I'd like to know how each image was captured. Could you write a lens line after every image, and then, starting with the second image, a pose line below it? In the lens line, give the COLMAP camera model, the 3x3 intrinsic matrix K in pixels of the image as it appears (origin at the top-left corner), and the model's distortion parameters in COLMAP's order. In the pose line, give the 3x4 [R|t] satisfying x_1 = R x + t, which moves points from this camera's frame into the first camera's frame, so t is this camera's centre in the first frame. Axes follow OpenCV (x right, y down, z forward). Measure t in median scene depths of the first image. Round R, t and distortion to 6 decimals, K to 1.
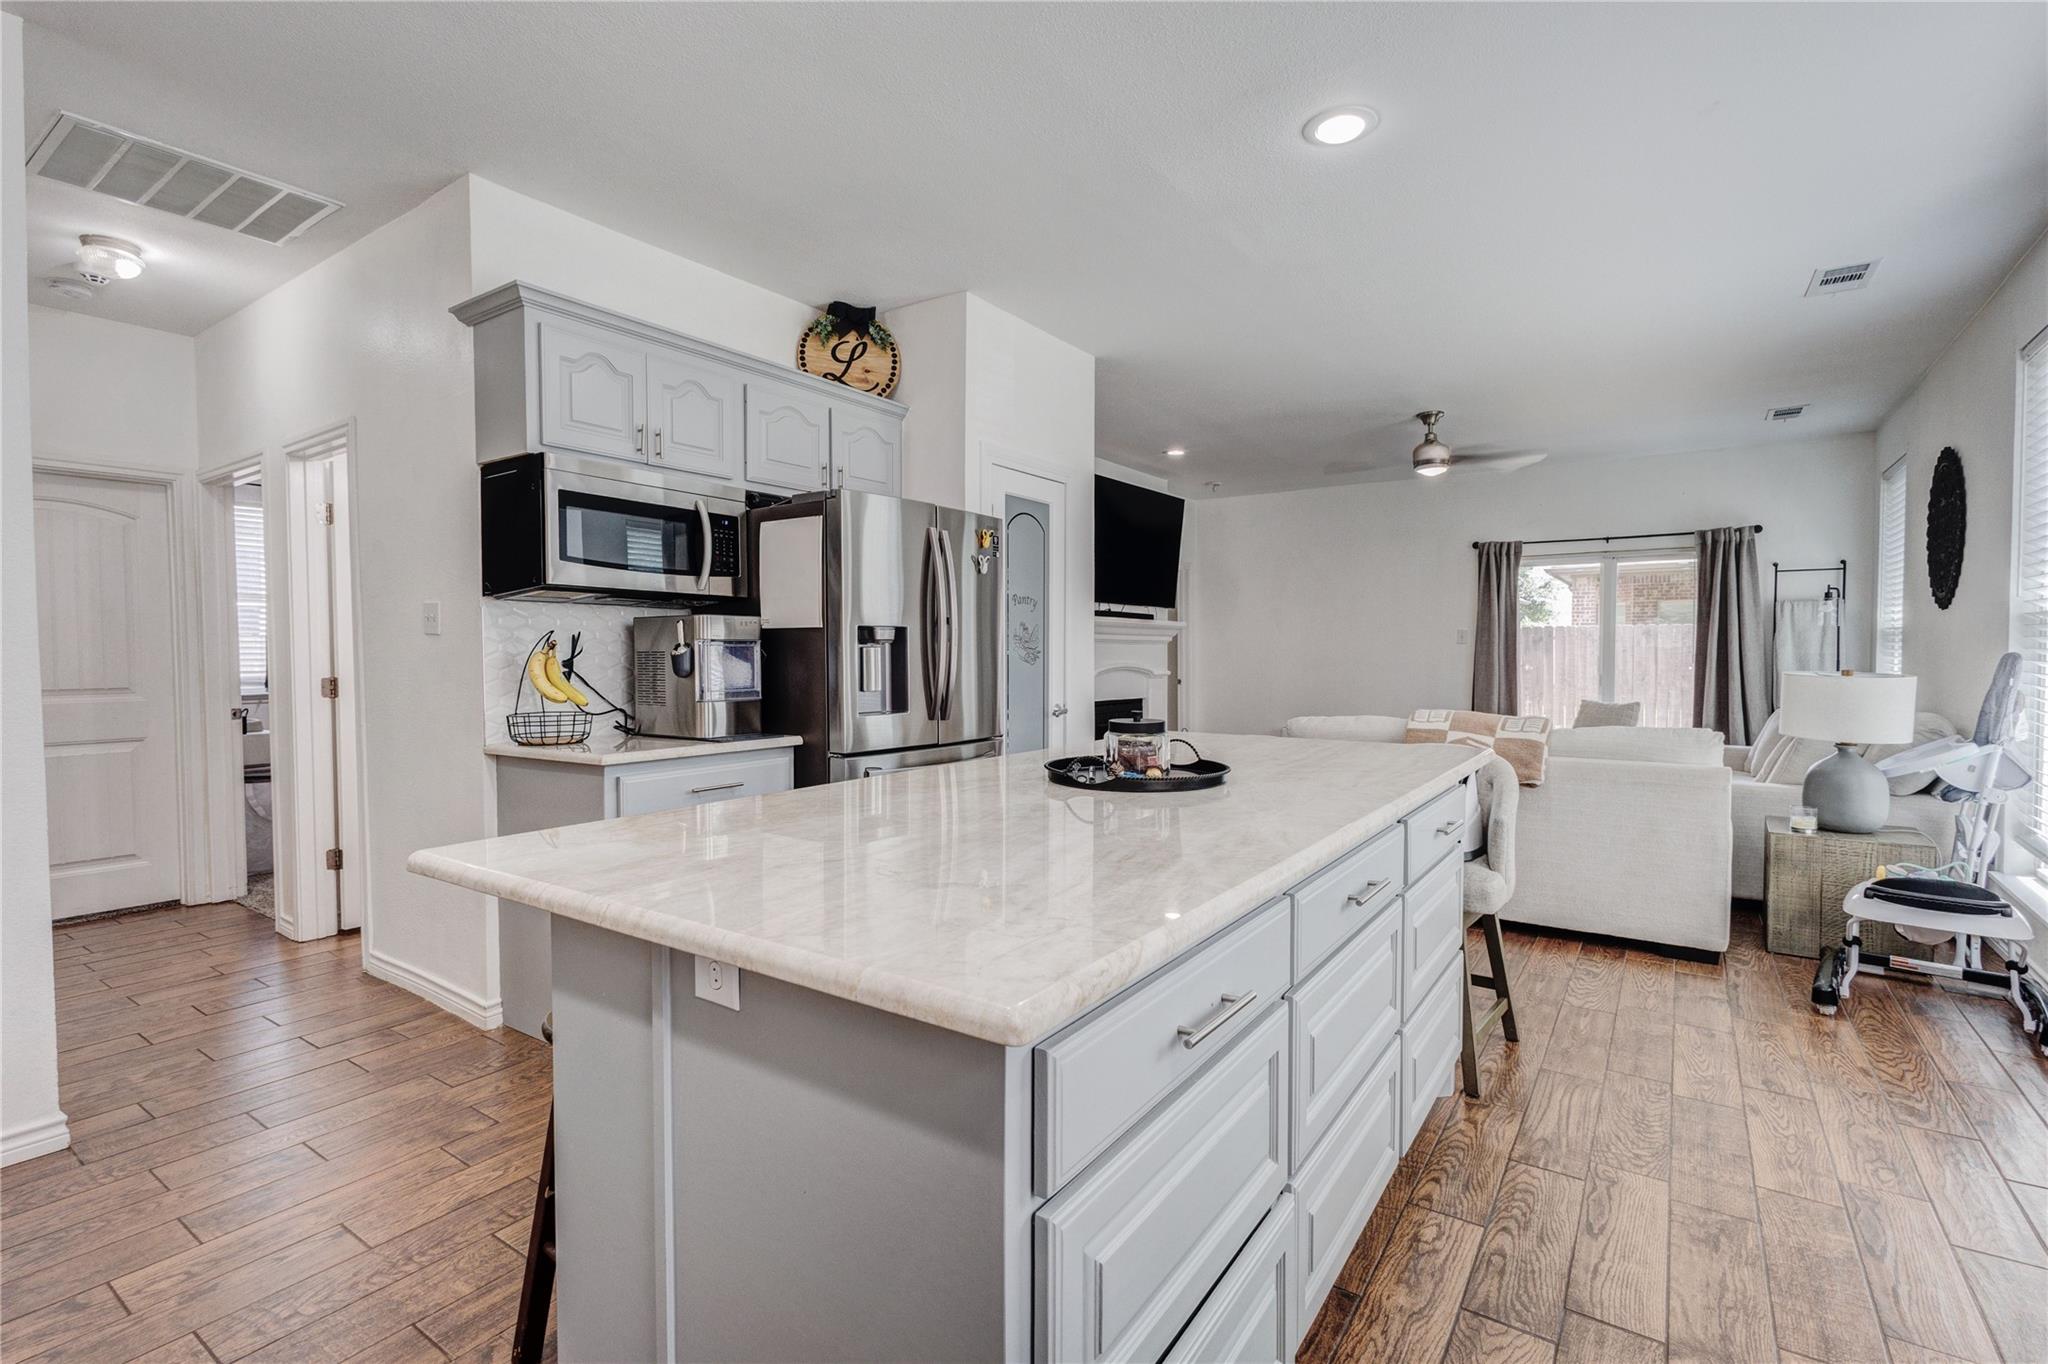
lens RADIAL K [[947.6, 0, 1018.6], [0, 947.6, 683.7], [0, 0, 1]] dist [-0.002036, -0.000228]
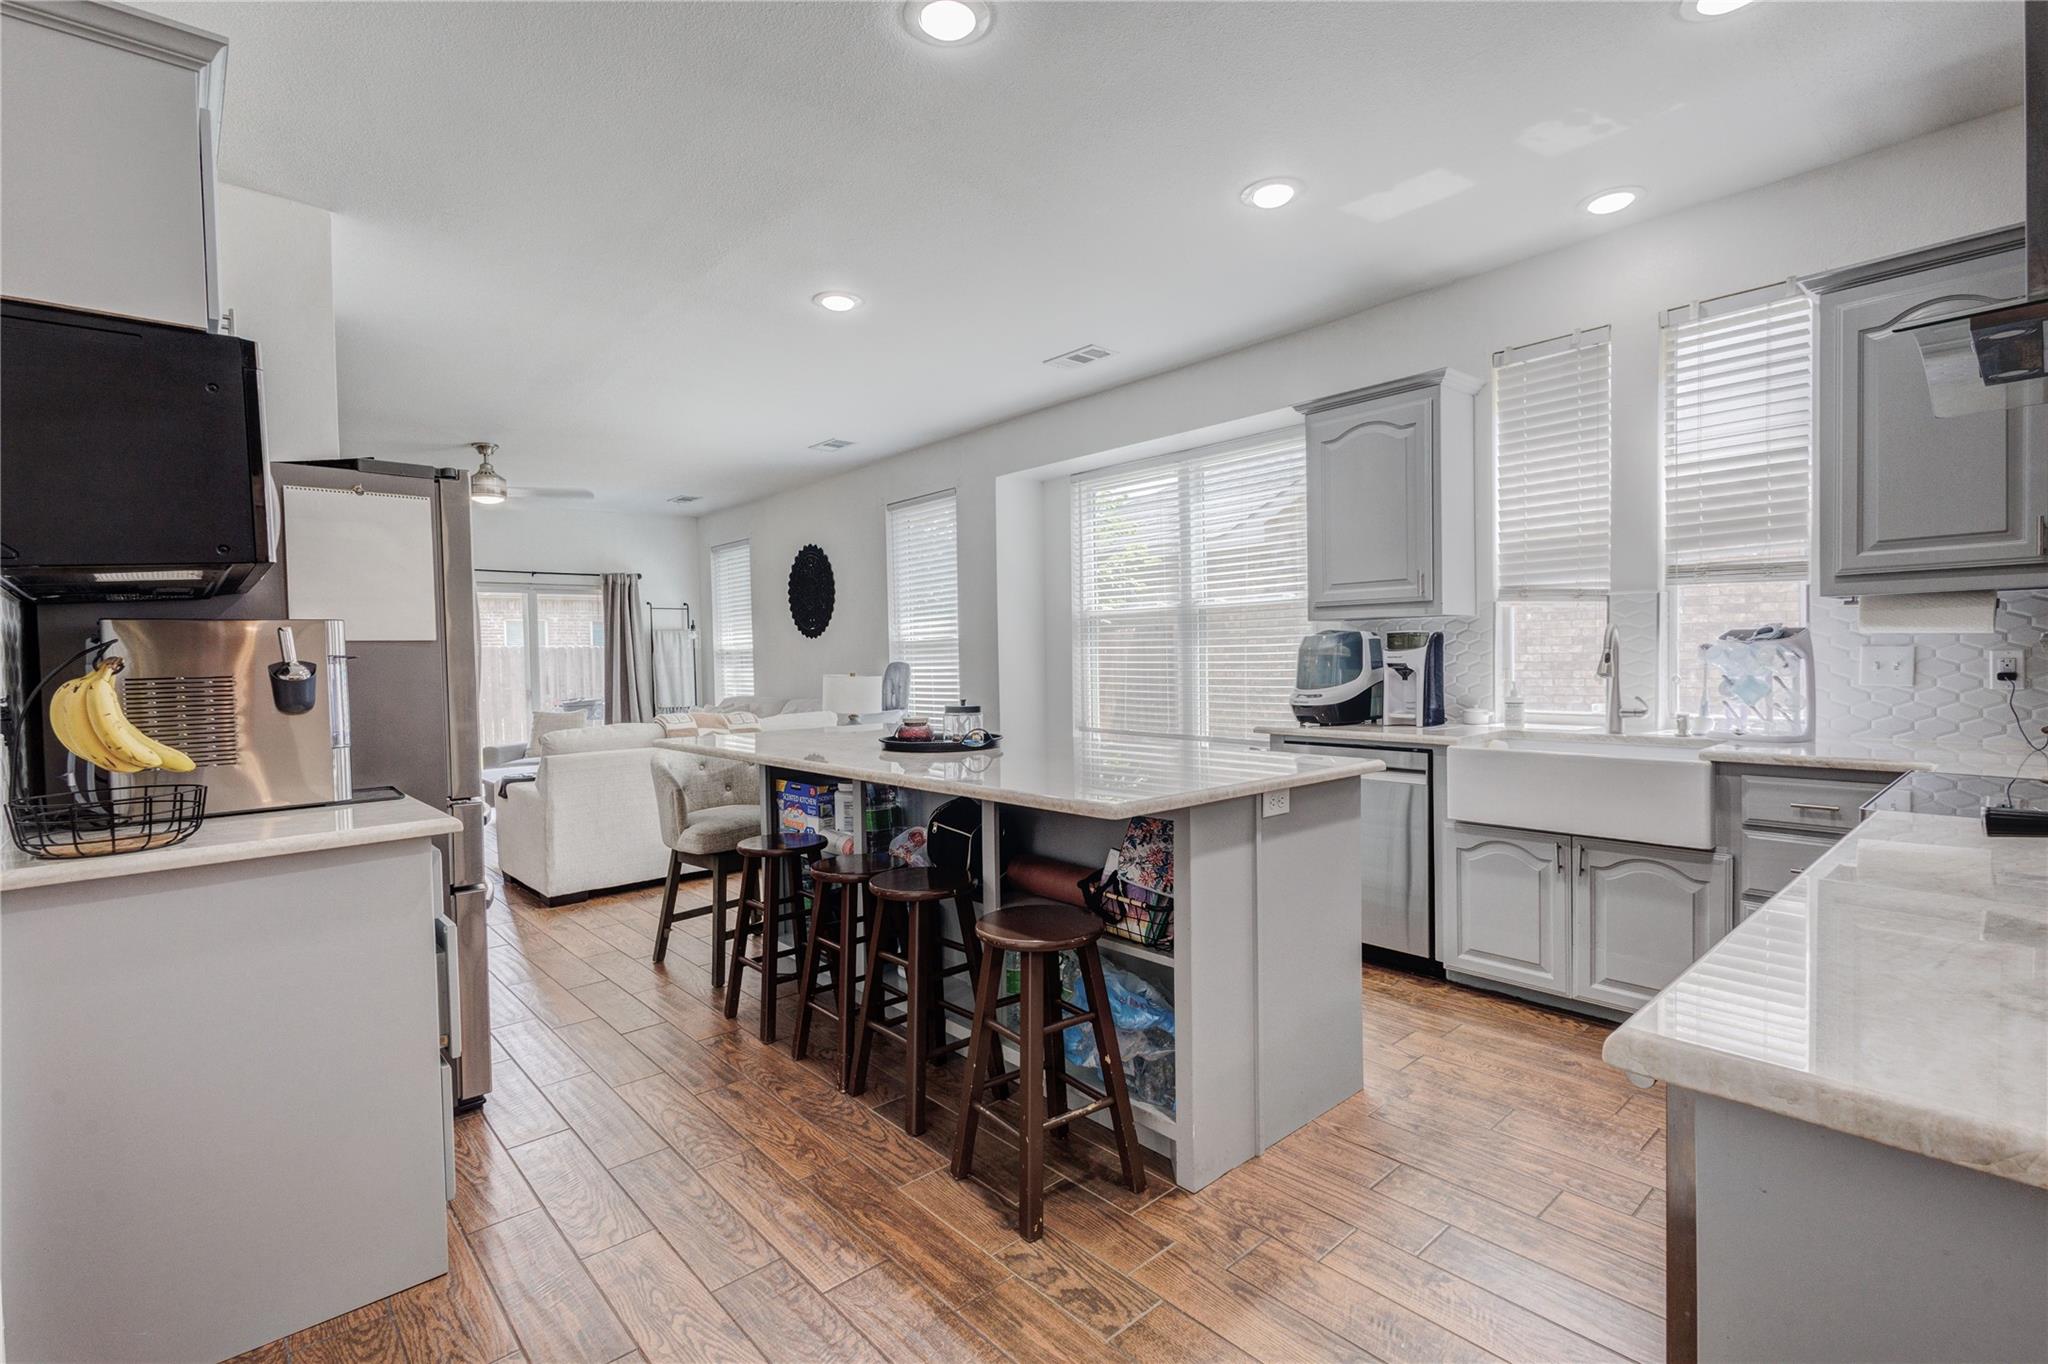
lens RADIAL K [[947.6, 0, 1018.6], [0, 947.6, 683.7], [0, 0, 1]] dist [-0.002036, -0.000228]
pose [[0.229867, -0.029776, 0.972767, -0.668258], [0.053735, 0.998395, 0.017862, -0.009404], [-0.971738, 0.048165, 0.231098, 0.275435]]
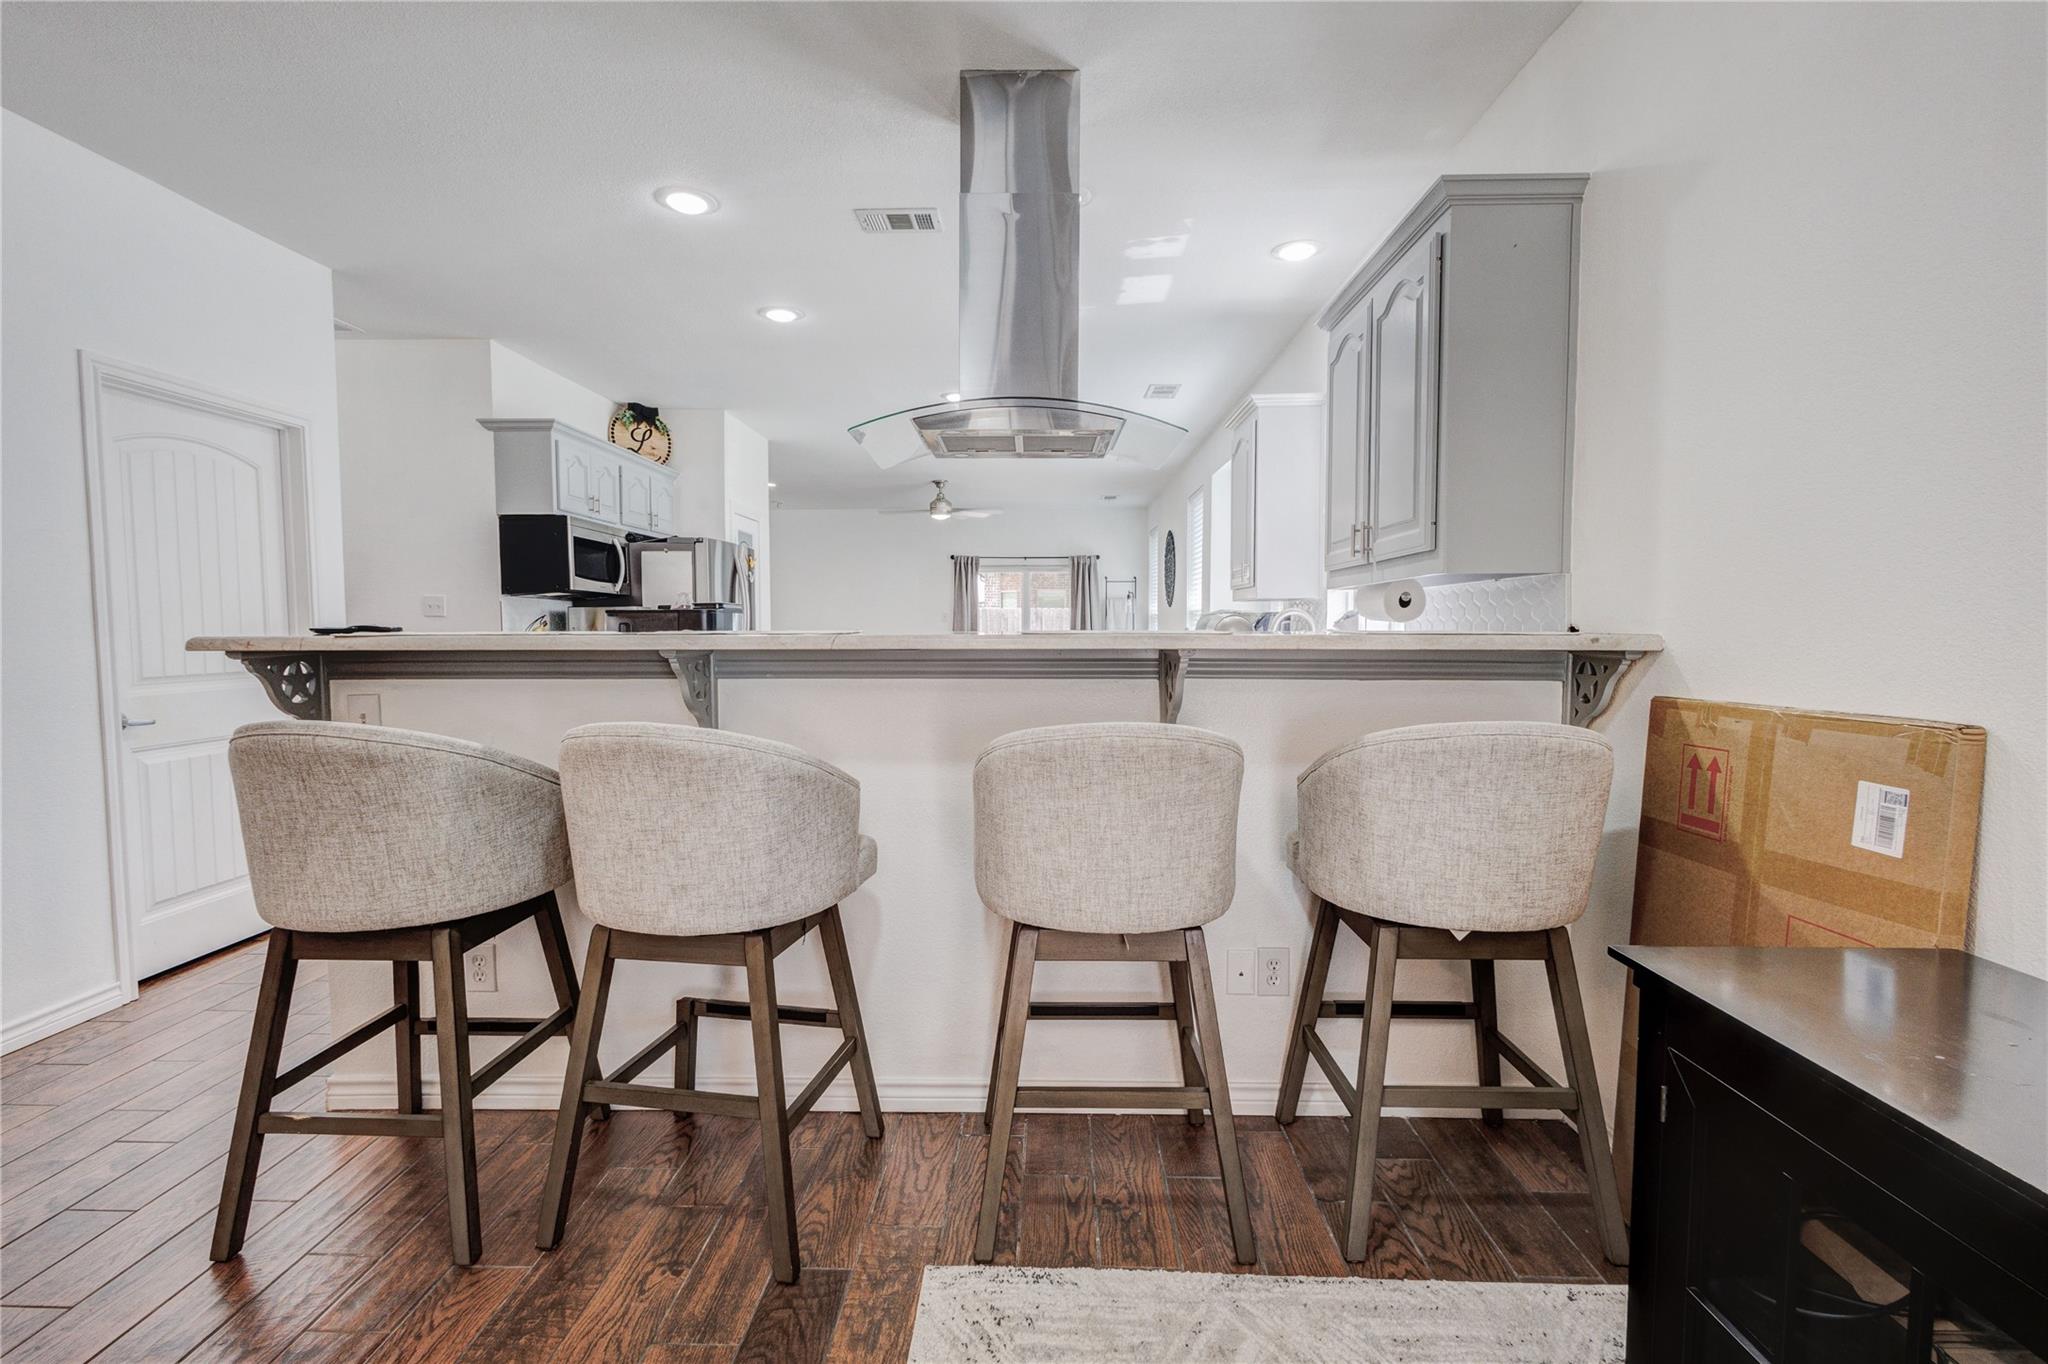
lens RADIAL K [[947.6, 0, 1018.6], [0, 947.6, 683.7], [0, 0, 1]] dist [-0.002036, -0.000228]
pose [[0.833416, -0.032545, 0.551687, -0.533084], [0.017048, 0.999303, 0.033196, 0.018899], [-0.552383, -0.018261, 0.833390, -0.649954]]
